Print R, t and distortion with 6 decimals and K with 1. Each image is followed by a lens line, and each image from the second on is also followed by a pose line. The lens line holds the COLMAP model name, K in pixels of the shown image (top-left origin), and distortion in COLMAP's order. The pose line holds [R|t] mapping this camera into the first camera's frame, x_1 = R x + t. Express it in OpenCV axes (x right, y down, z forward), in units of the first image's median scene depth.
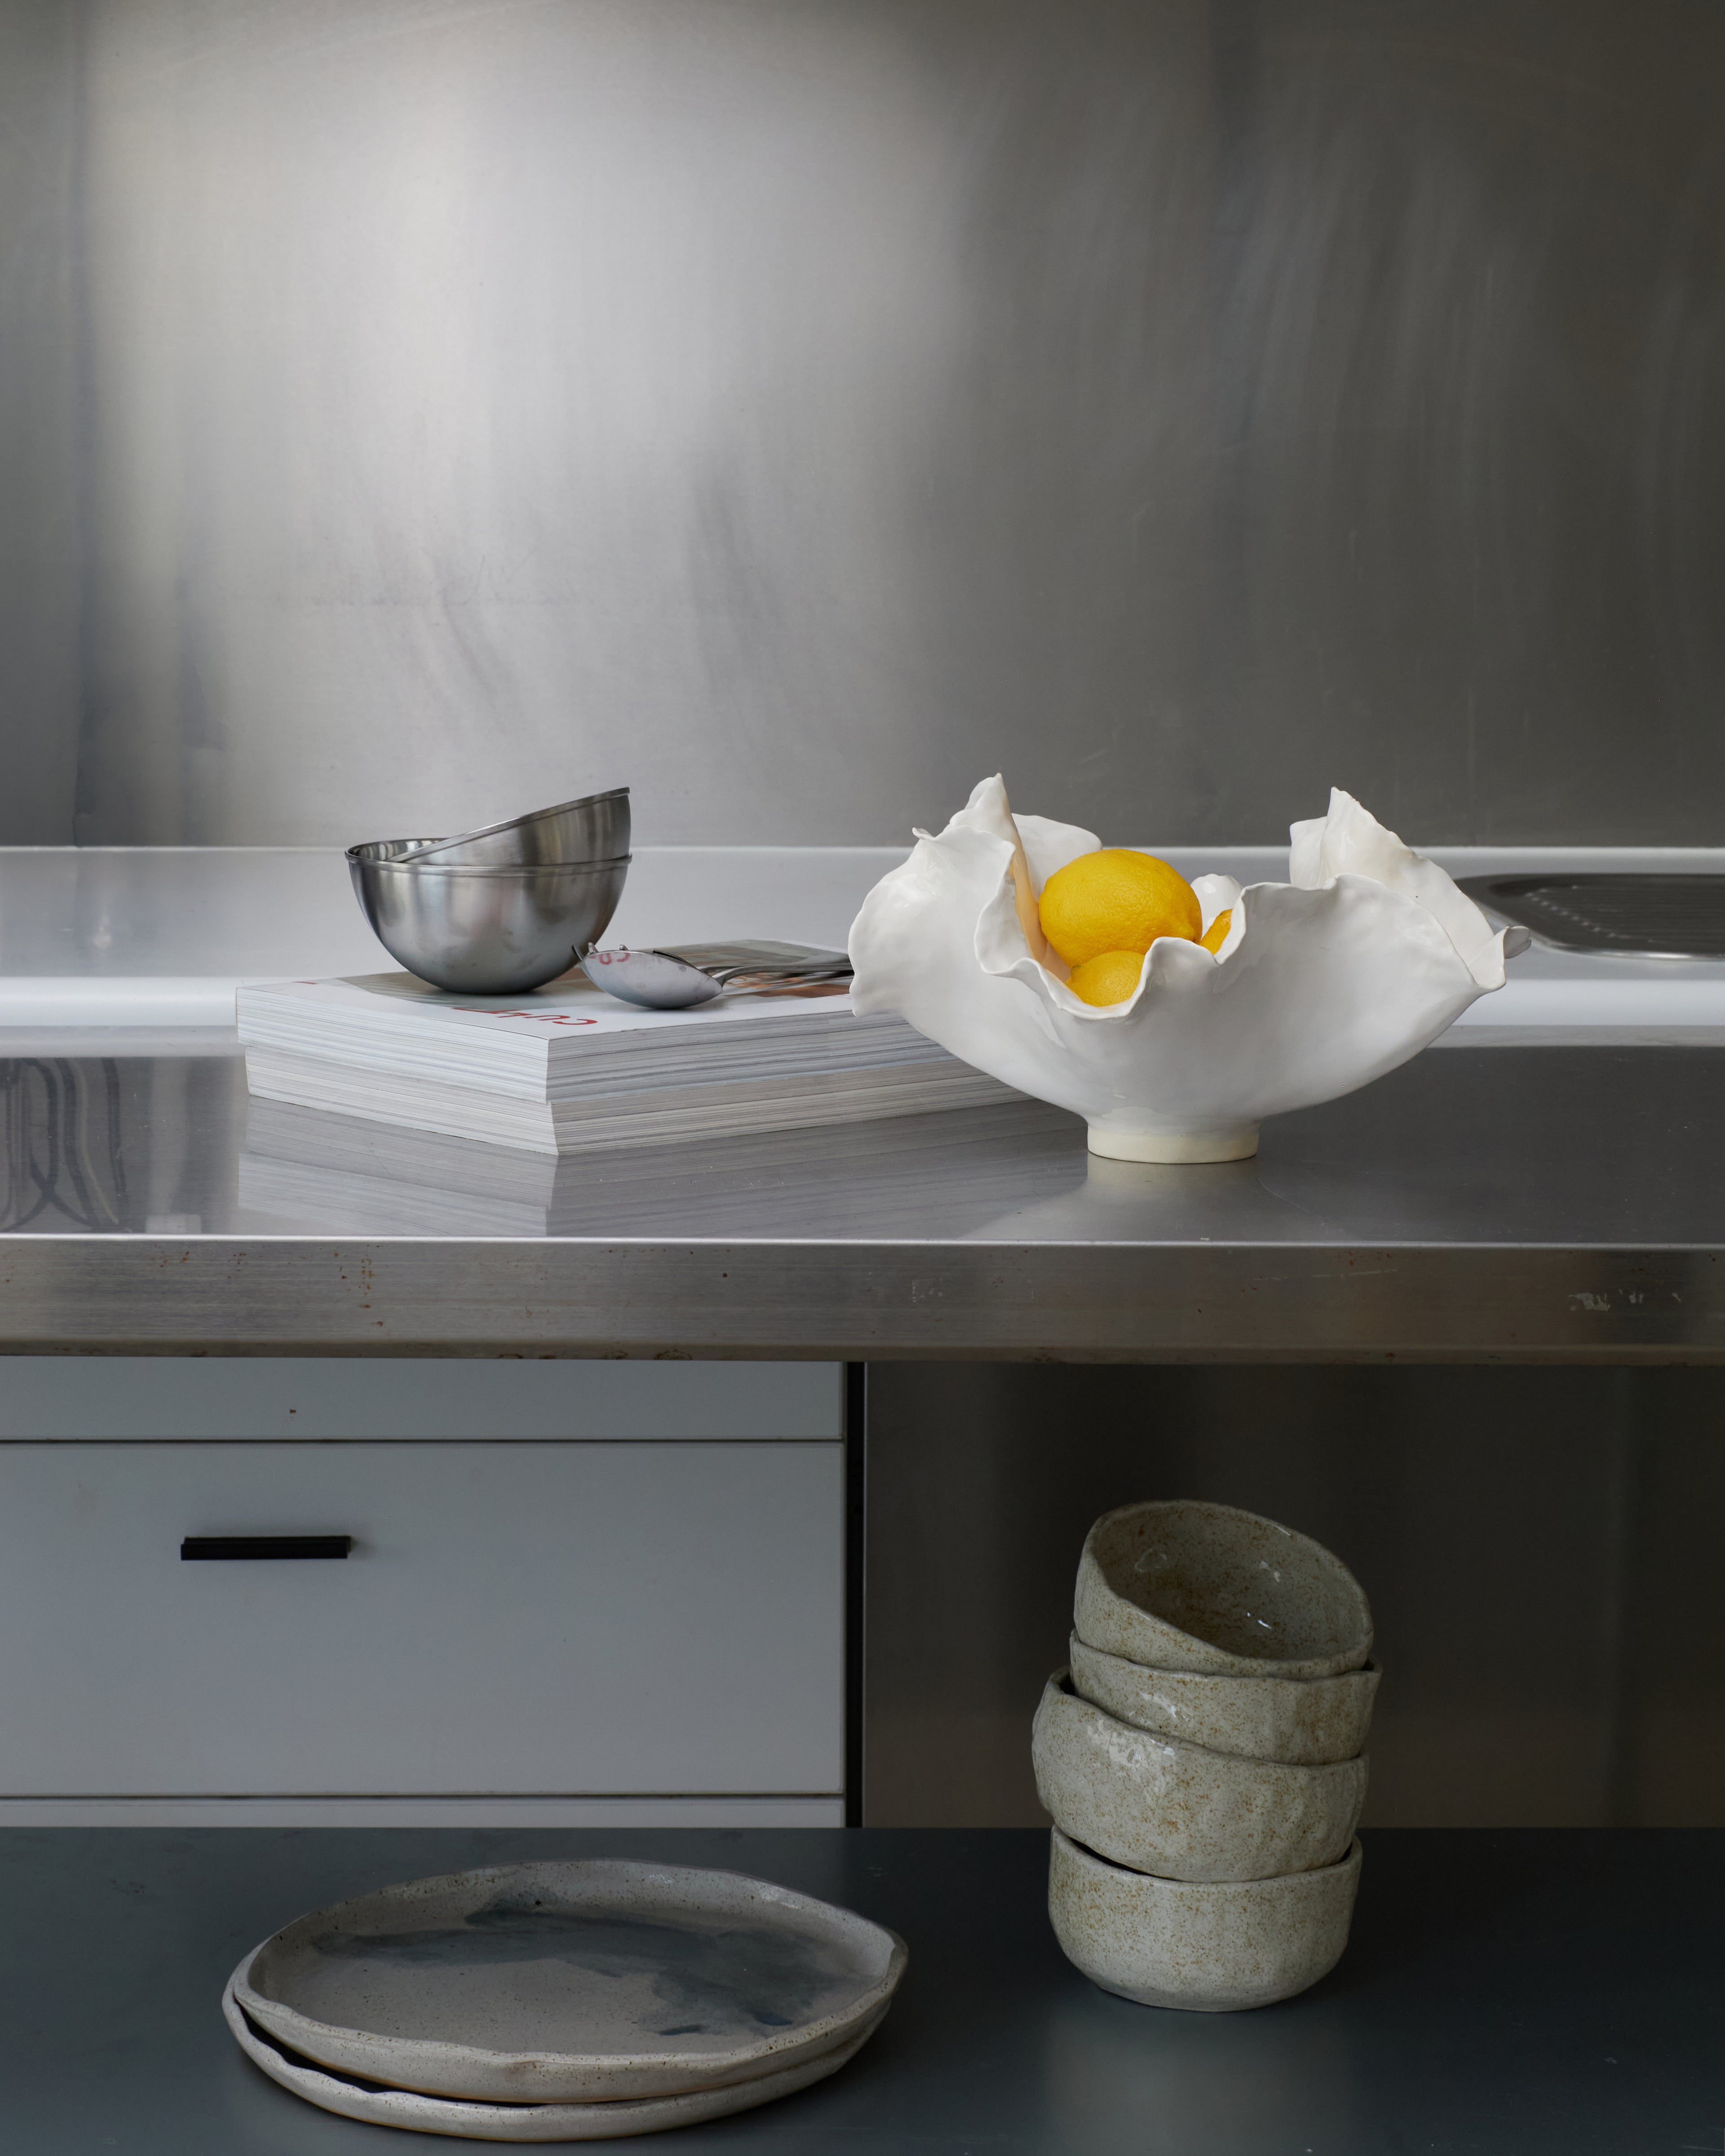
lens RADIAL K [[4596.1, 0, 861.5], [0, 4596.1, 1081.1], [0, 0, 1]] dist [-0.090120, 0.000000]
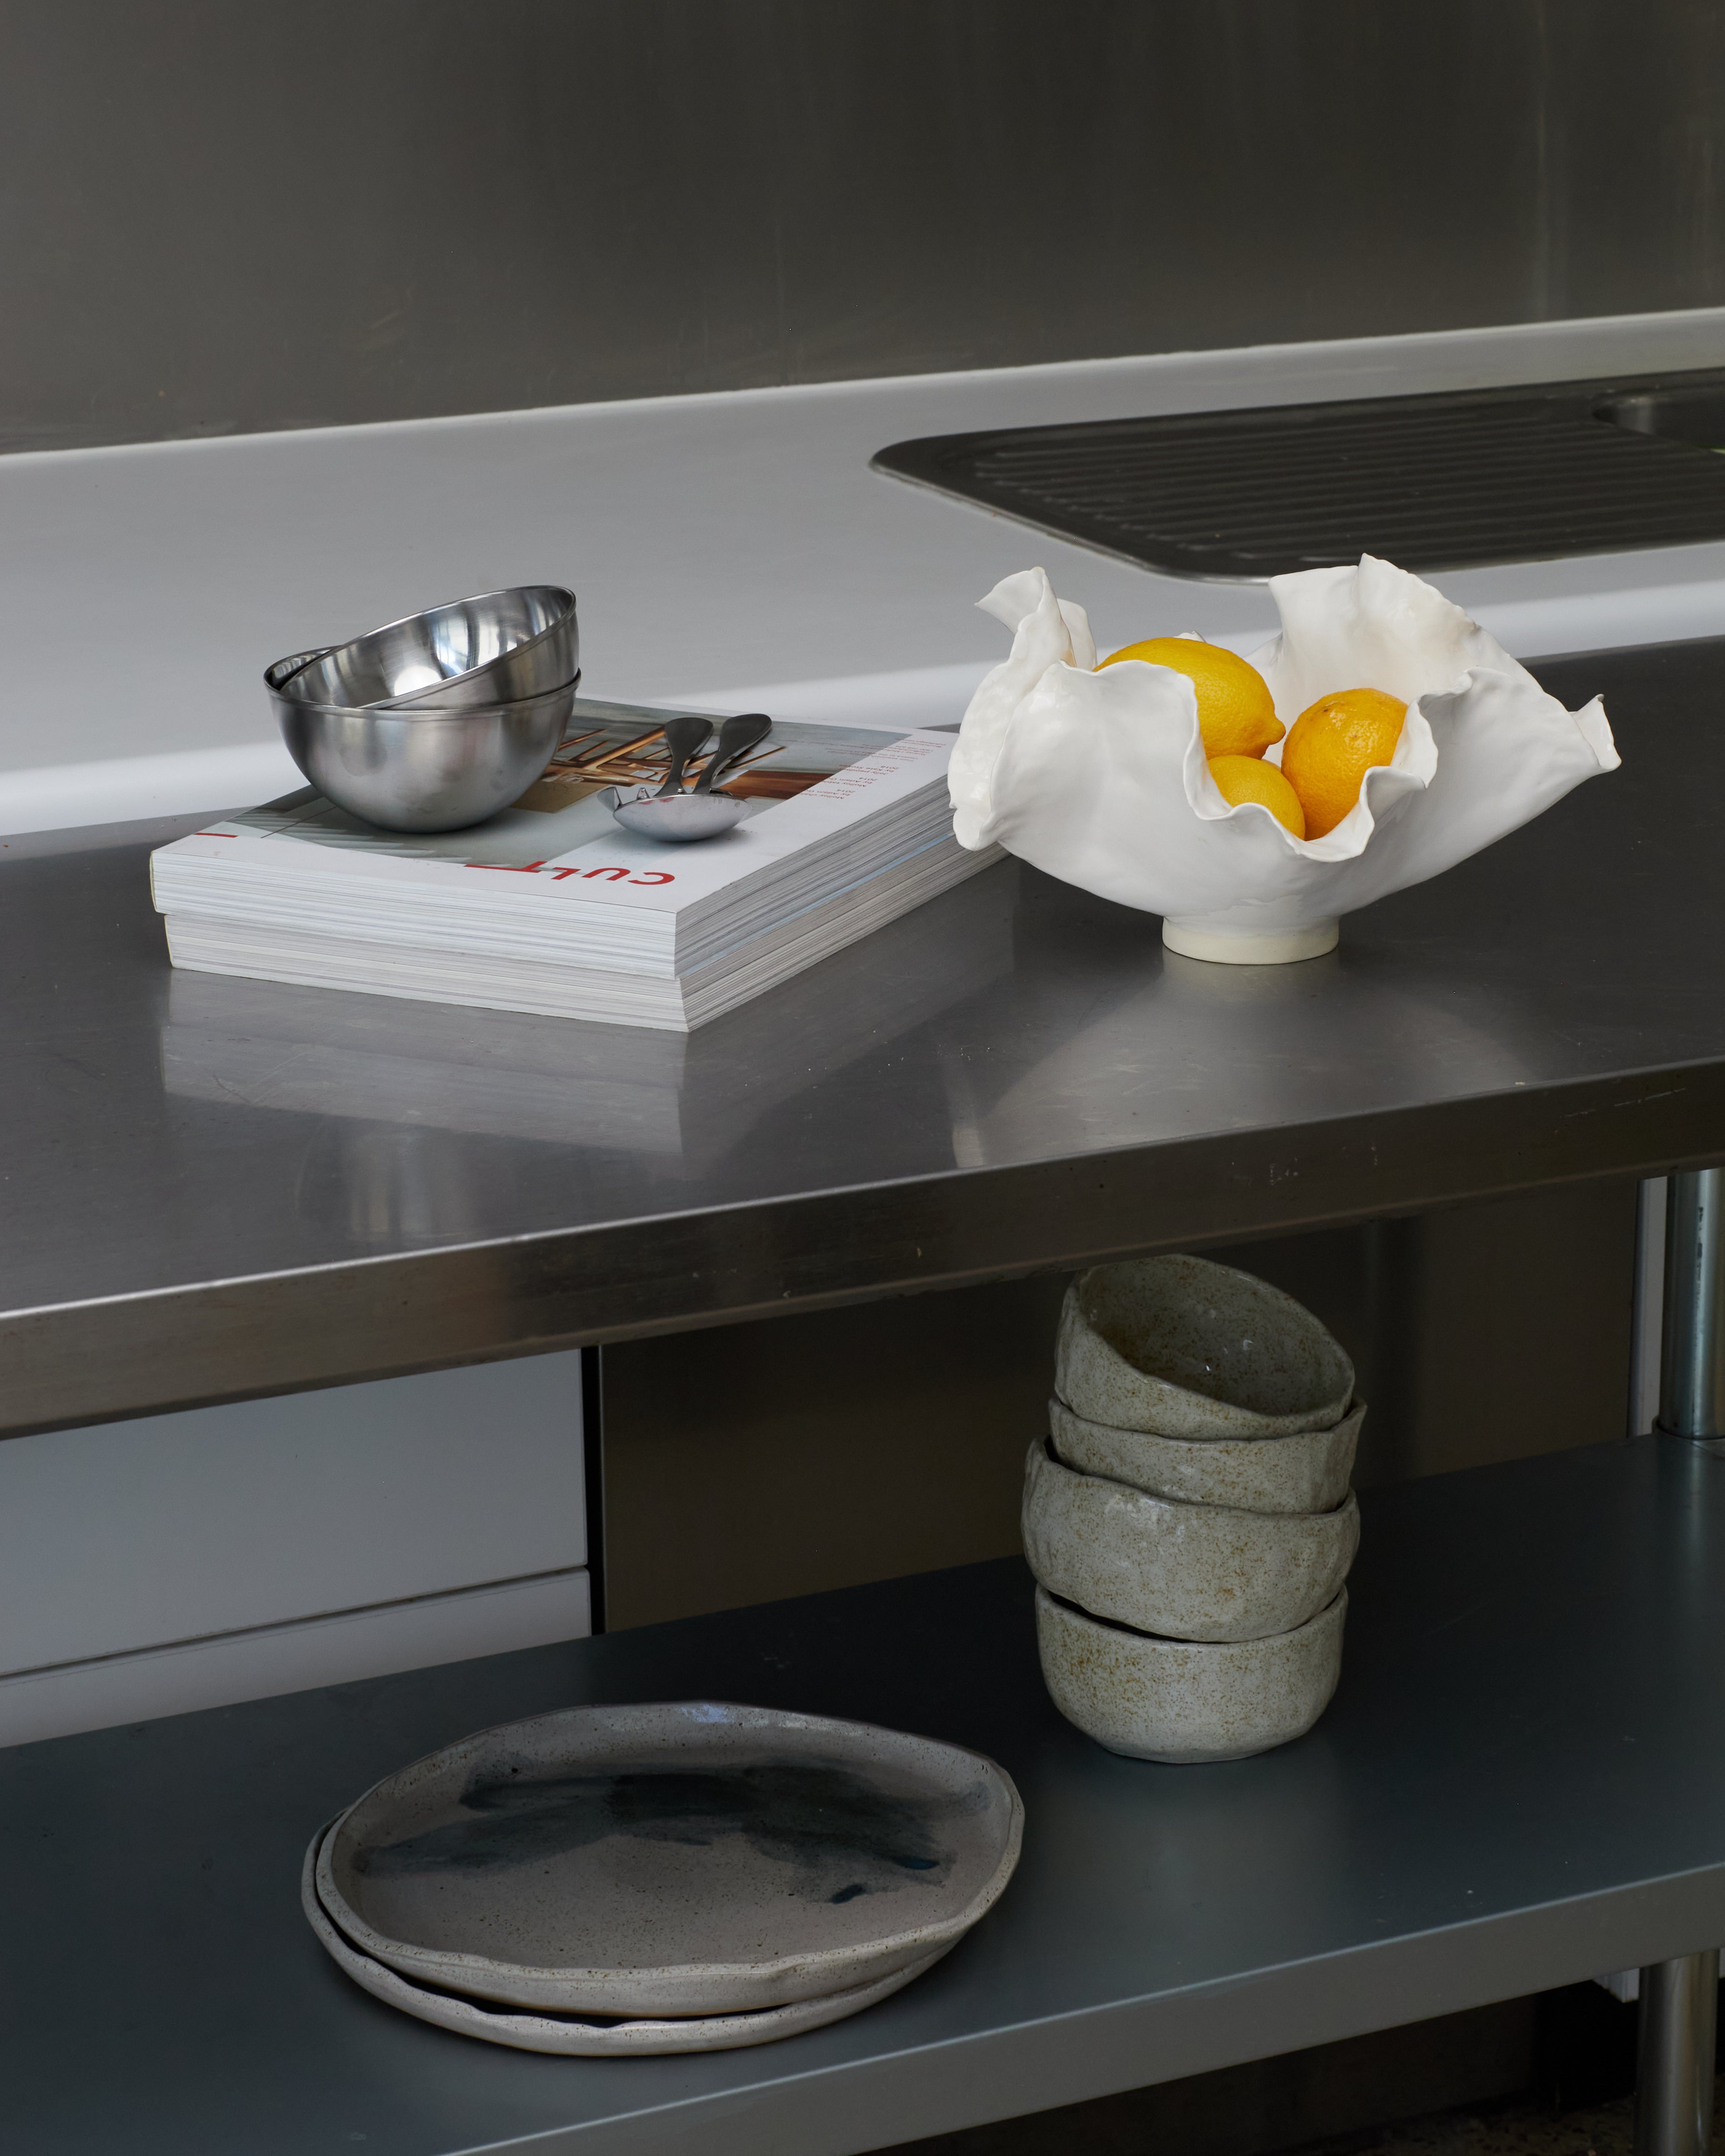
lens RADIAL K [[5741.9, 0, 862.6], [0, 5741.9, 1078.4], [0, 0, 1]] dist [-0.186000, 0.000000]
pose [[0.889138, -0.140784, 0.435446, -0.528904], [0.062025, 0.979798, 0.190129, -0.188903], [-0.453416, -0.142042, 0.879908, -0.045435]]
